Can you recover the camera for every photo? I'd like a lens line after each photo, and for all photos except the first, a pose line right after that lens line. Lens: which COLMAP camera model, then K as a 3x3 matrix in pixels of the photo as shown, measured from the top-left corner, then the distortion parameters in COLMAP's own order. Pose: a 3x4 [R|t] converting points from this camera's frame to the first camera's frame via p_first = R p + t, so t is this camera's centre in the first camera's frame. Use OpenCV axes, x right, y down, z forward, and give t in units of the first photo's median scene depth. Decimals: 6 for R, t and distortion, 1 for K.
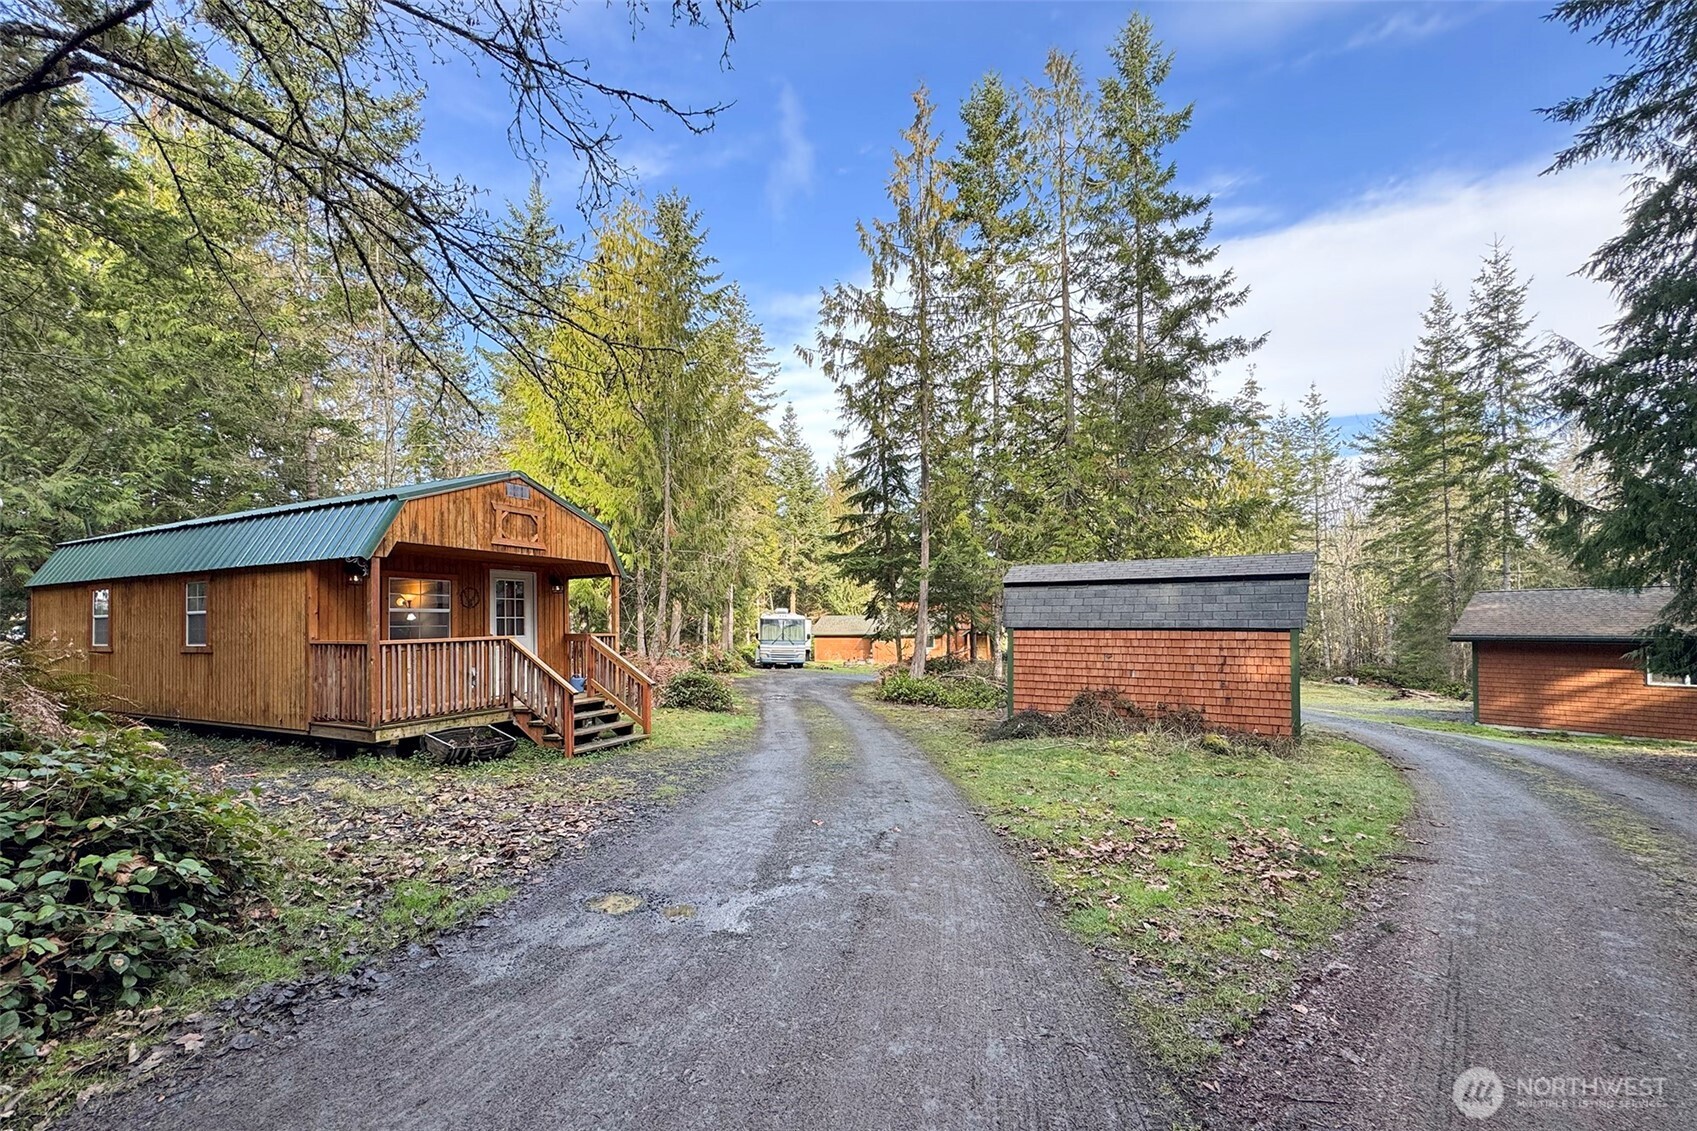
lens RADIAL K [[705.7, 0, 845.3], [0, 705.7, 608.8], [0, 0, 1]] dist [-0.010060, -0.000069]
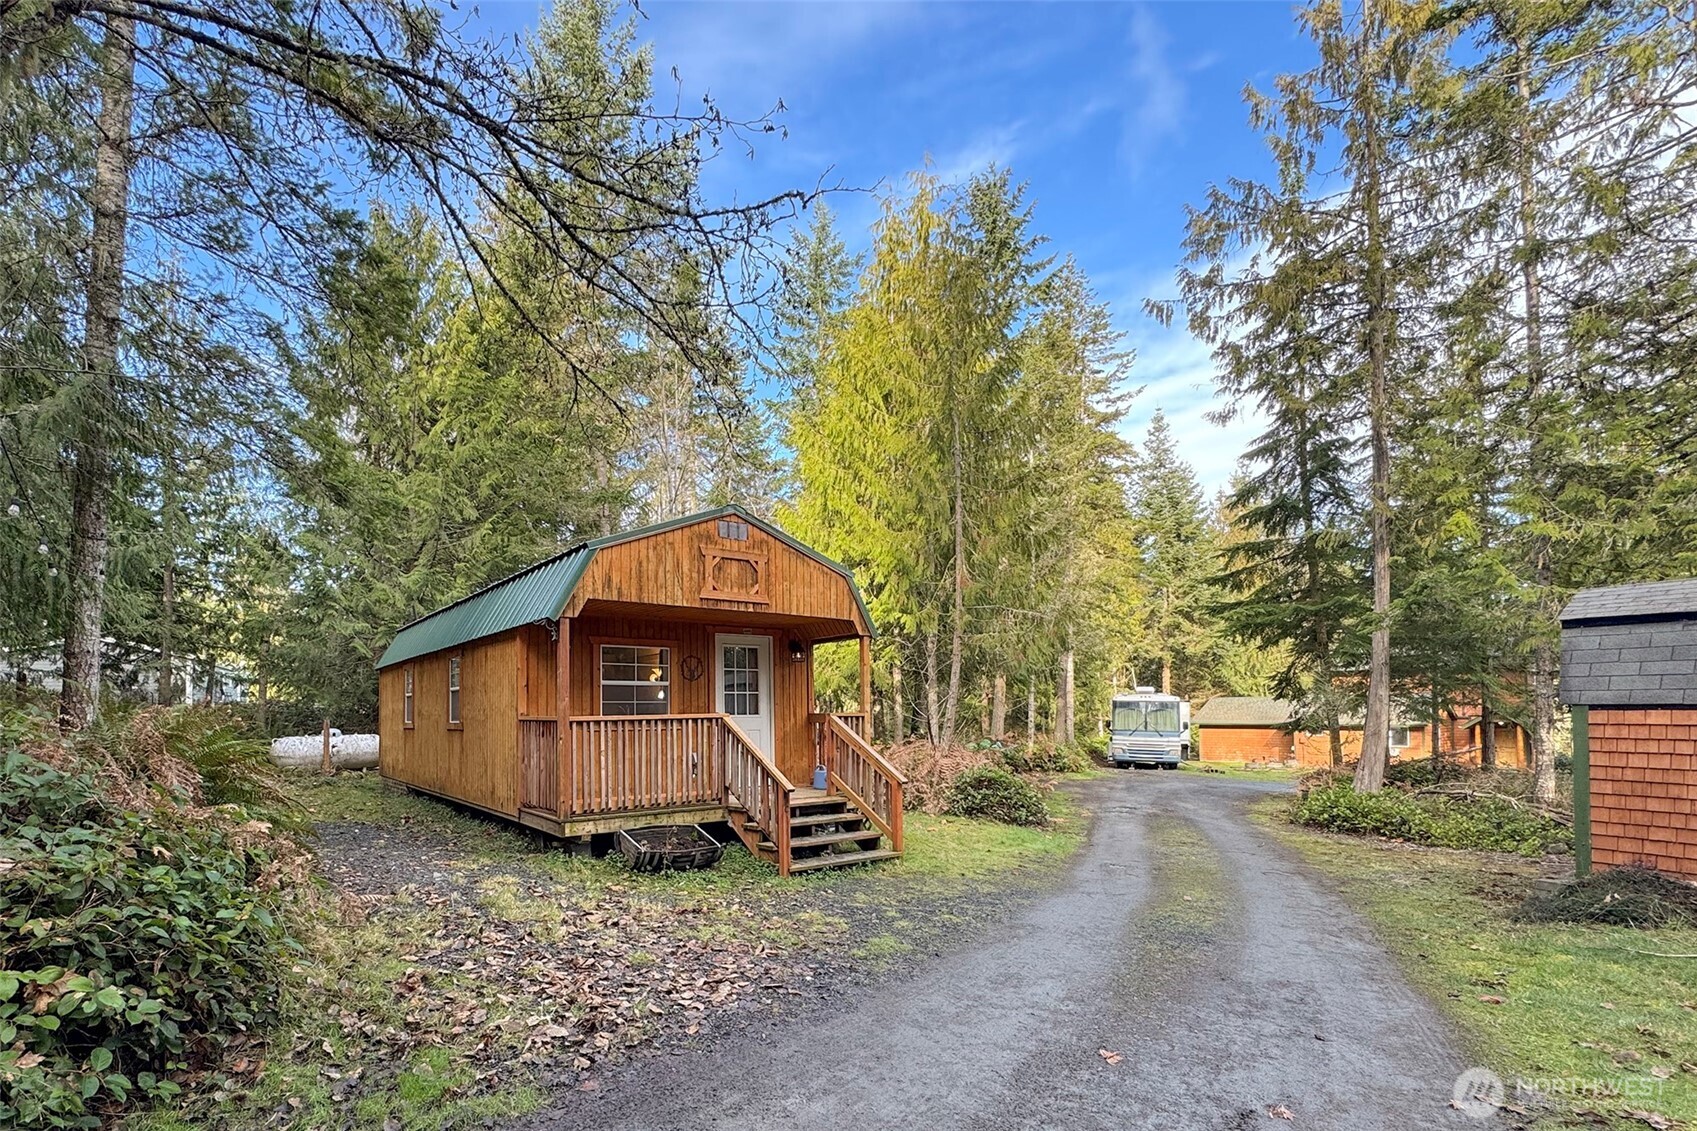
lens RADIAL K [[730.3, 0, 850.3], [0, 730.3, 700.6], [0, 0, 1]] dist [-0.001277, 0.000023]
pose [[0.858177, -0.012121, -0.513211, 0.041474], [0.009237, 0.999924, -0.008171, 0.019529], [0.513271, 0.002272, 0.858223, 0.224467]]
